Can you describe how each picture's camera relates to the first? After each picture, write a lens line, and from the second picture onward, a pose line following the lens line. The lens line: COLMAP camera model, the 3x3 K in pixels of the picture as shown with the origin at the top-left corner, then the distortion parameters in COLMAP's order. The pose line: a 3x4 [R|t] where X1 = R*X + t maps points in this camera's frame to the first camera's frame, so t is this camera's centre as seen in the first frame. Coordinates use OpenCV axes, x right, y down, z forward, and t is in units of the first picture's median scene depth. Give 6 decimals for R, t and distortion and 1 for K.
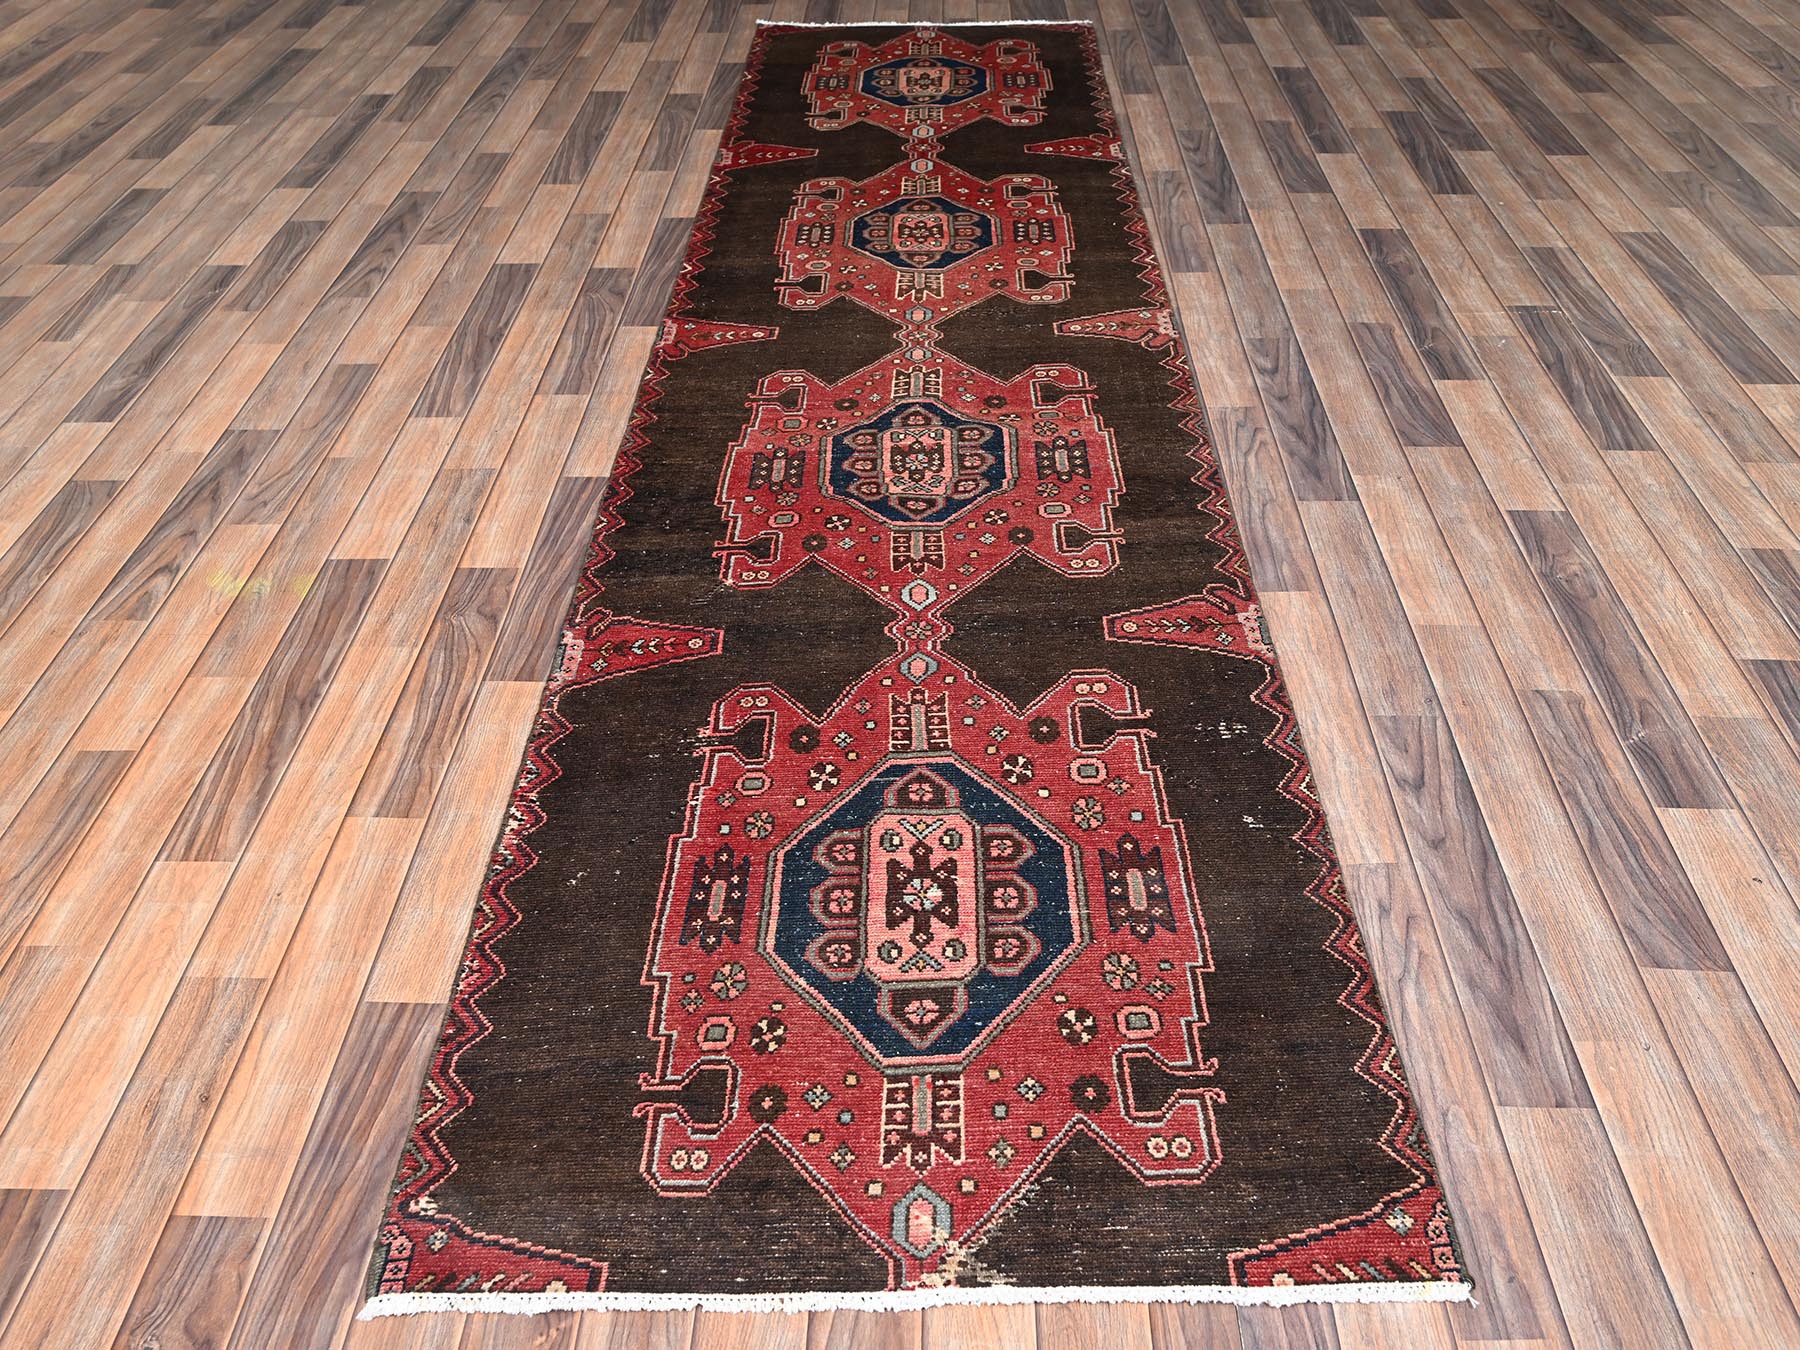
lens RADIAL K [[1059.2, 0, 900.0], [0, 1059.2, 675.0], [0, 0, 1]] dist [-0.004158, -0.002858]
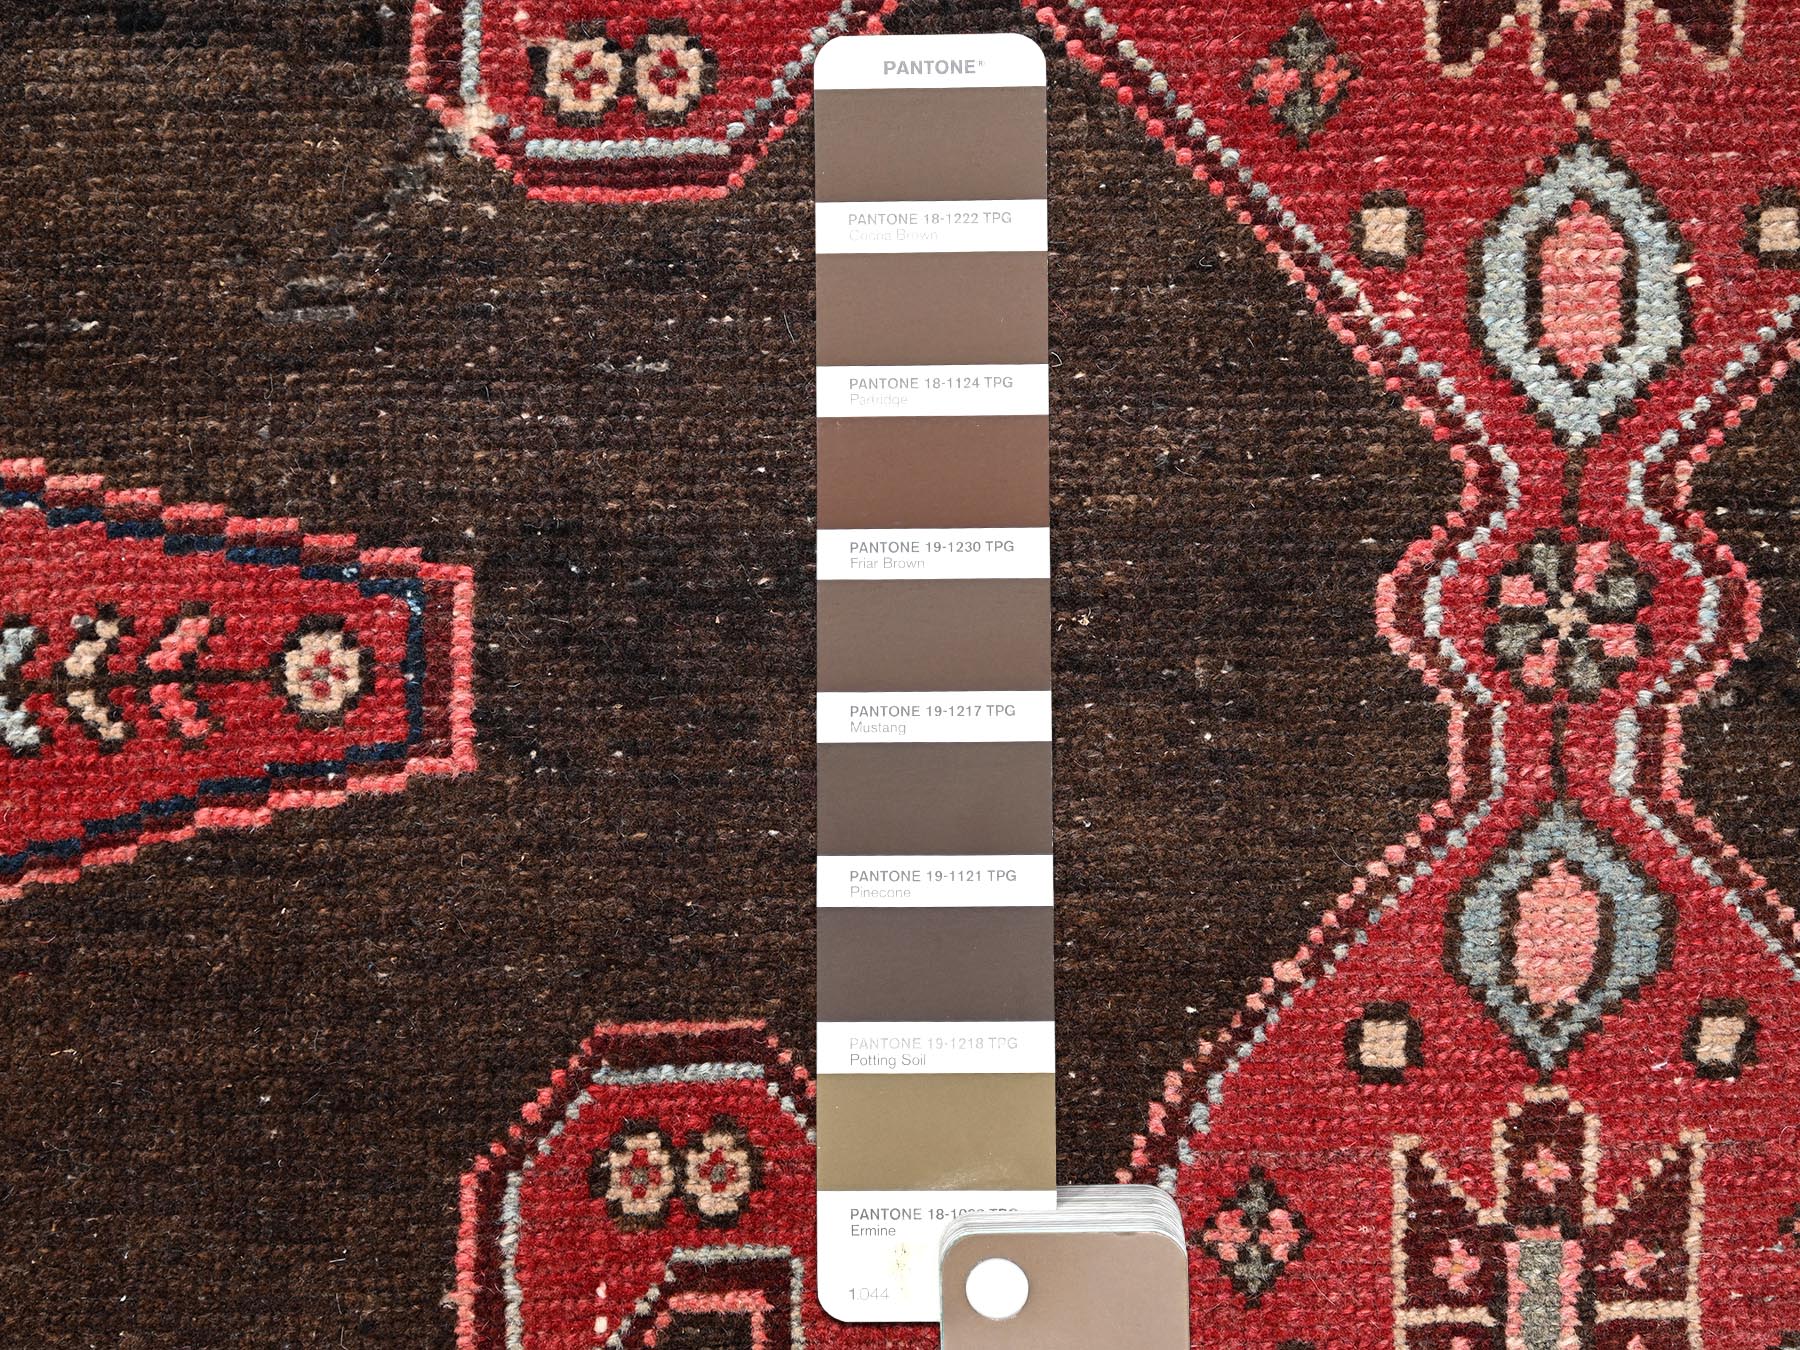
lens RADIAL K [[1557.6, 0, 900.0], [0, 1557.6, 675.0], [0, 0, 1]] dist [-0.002315, -0.000420]
pose [[0.999176, 0.039829, 0.007780, -0.097907], [-0.033468, 0.700330, 0.713034, -0.221966], [0.022951, -0.712707, 0.701086, 0.820582]]
